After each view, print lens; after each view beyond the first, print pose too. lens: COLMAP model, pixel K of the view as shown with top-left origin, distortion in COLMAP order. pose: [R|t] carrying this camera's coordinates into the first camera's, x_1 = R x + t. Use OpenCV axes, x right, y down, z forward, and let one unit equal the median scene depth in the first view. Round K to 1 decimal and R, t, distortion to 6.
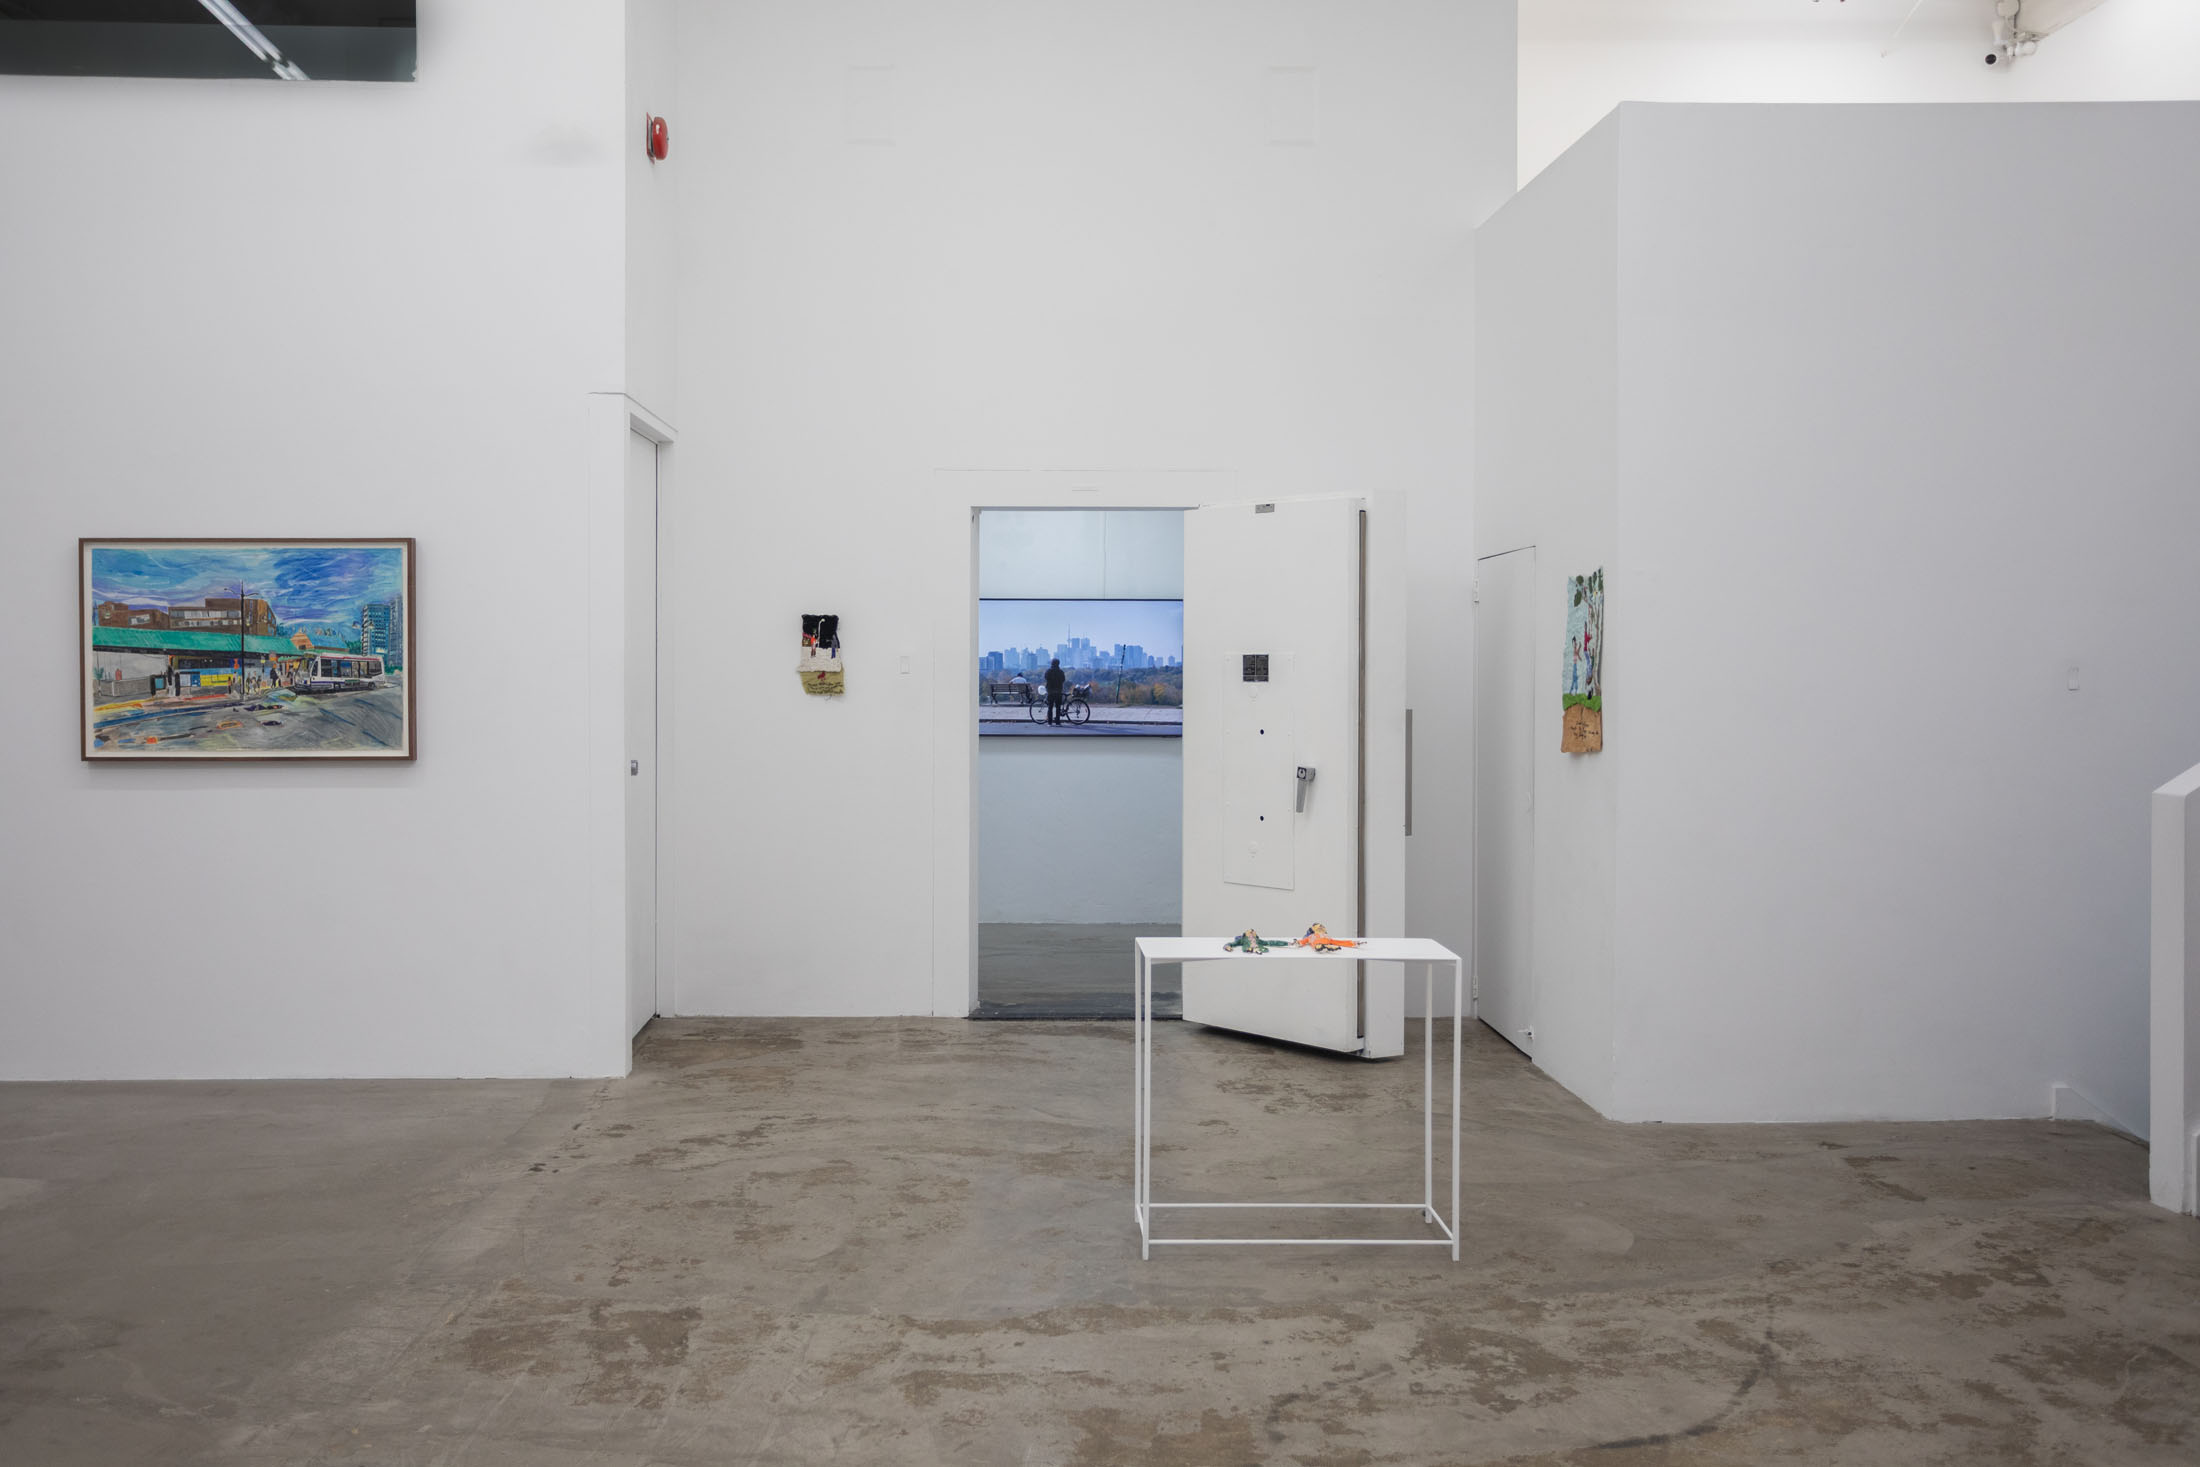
lens RADIAL K [[1877.3, 0, 989.7], [0, 1877.3, 677.7], [0, 0, 1]] dist [-0.017309, 0.053107]
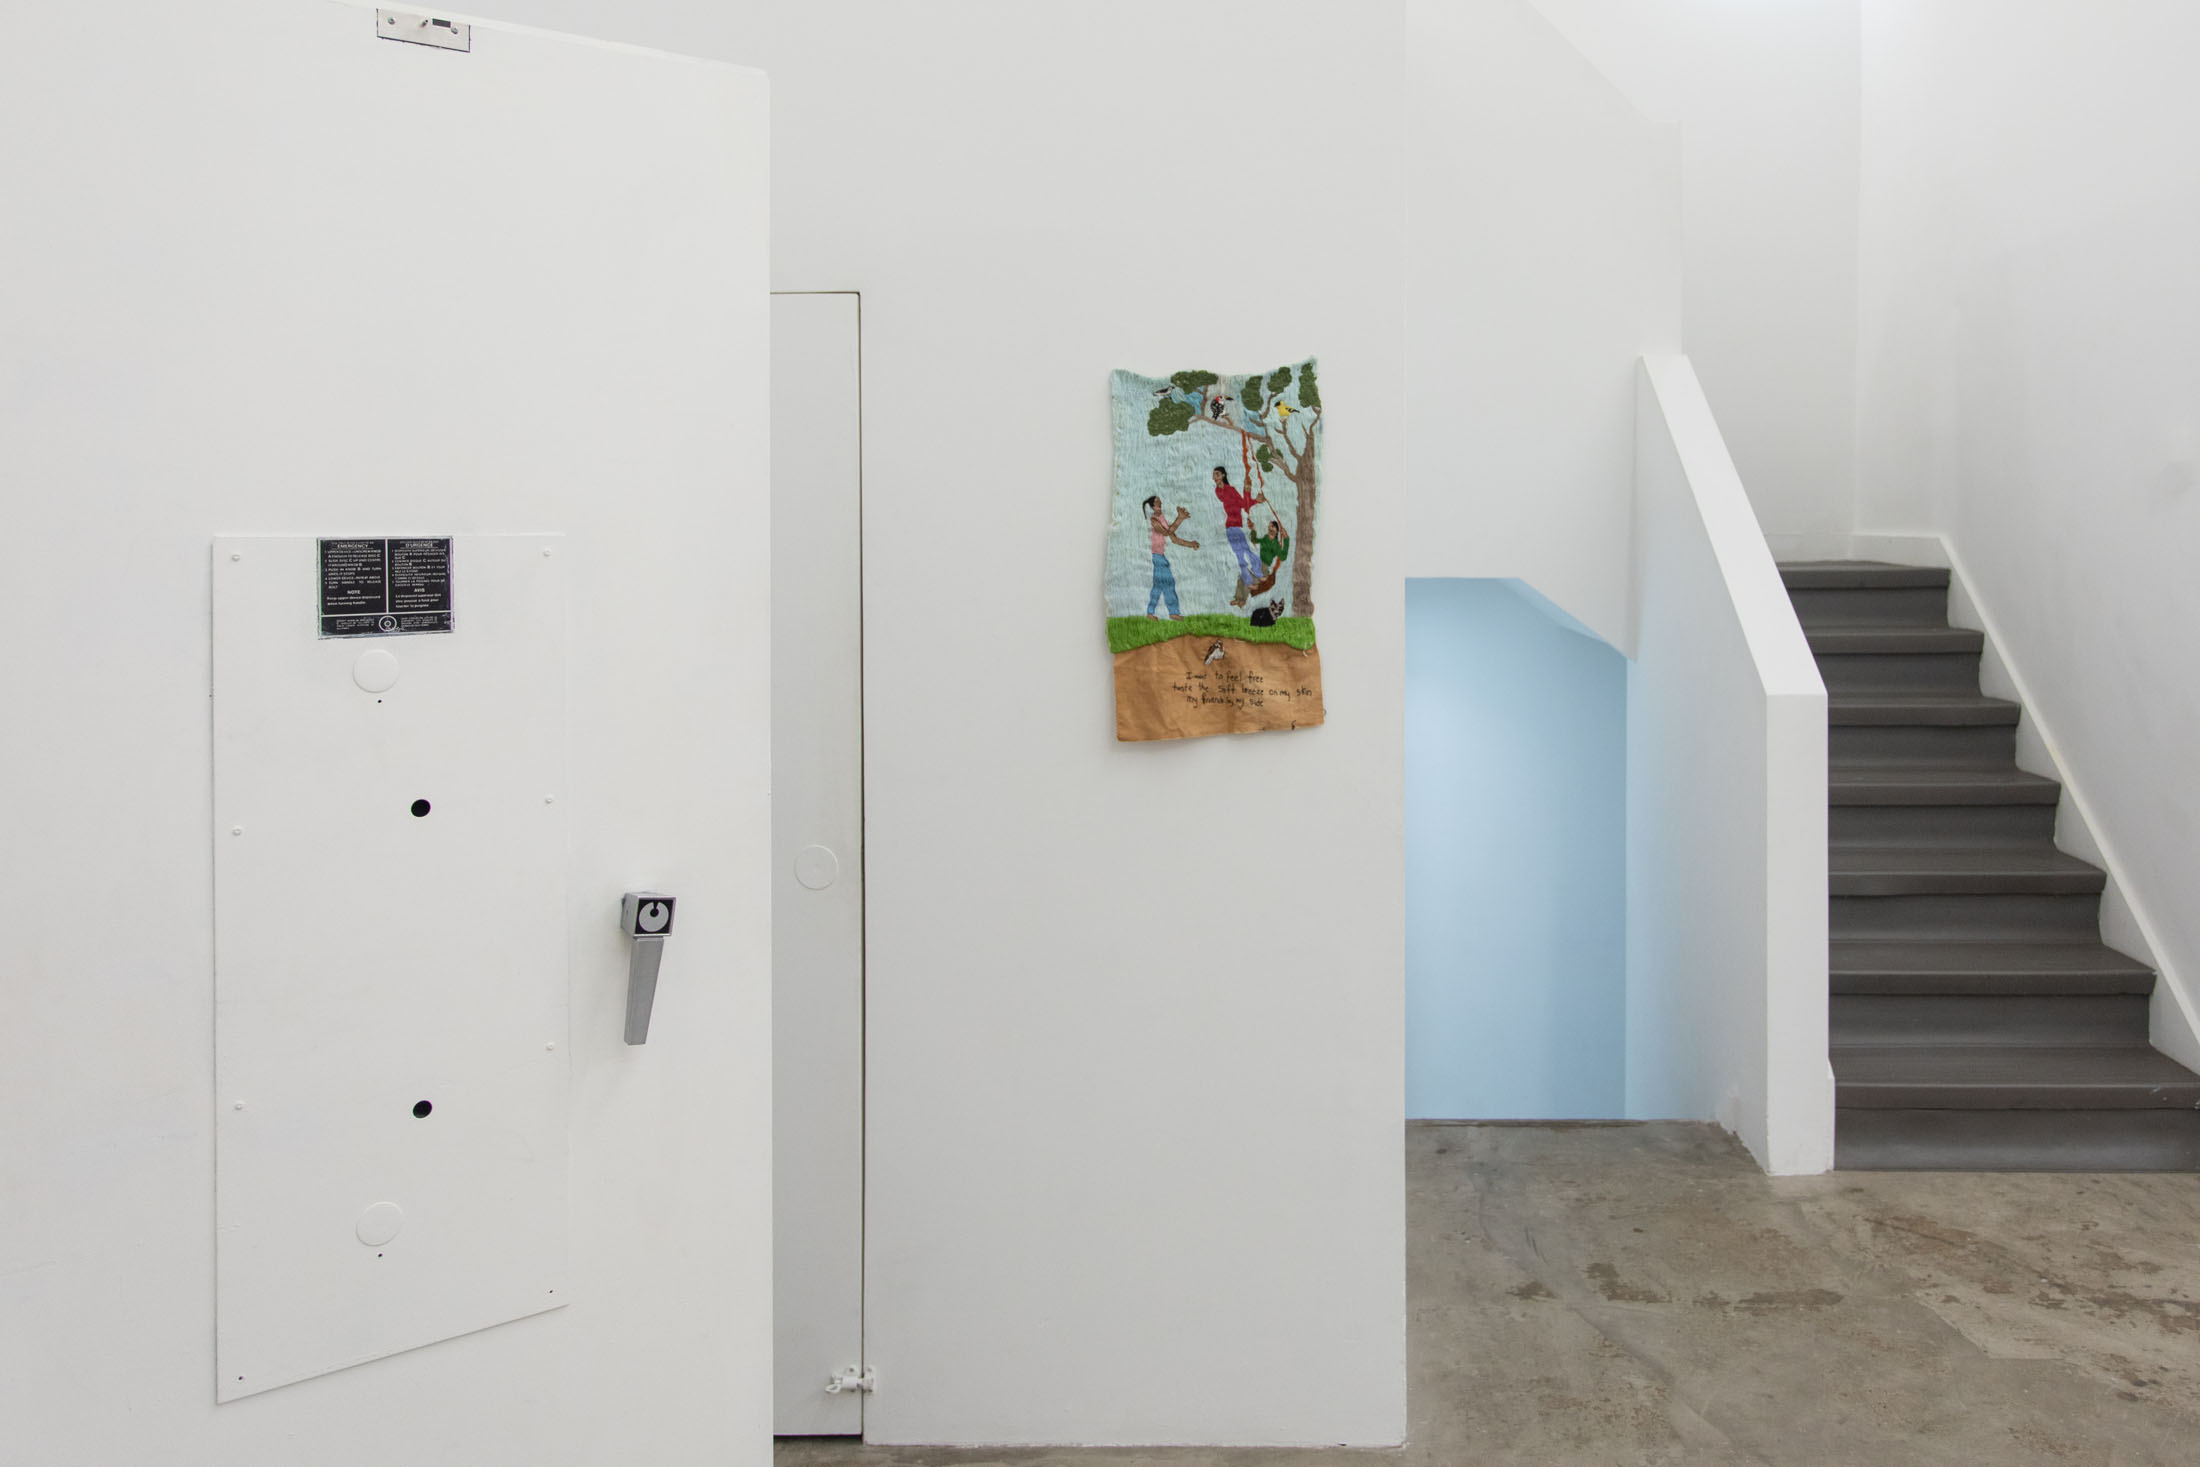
lens RADIAL K [[1733.9, 0, 1144.7], [0, 1733.9, 543.7], [0, 0, 1]] dist [-0.006386, -0.002118]
pose [[0.018661, -0.008252, 0.999792, -0.127478], [0.014446, 0.999864, 0.007983, -0.013050], [-0.999722, 0.014294, 0.018777, 0.962960]]
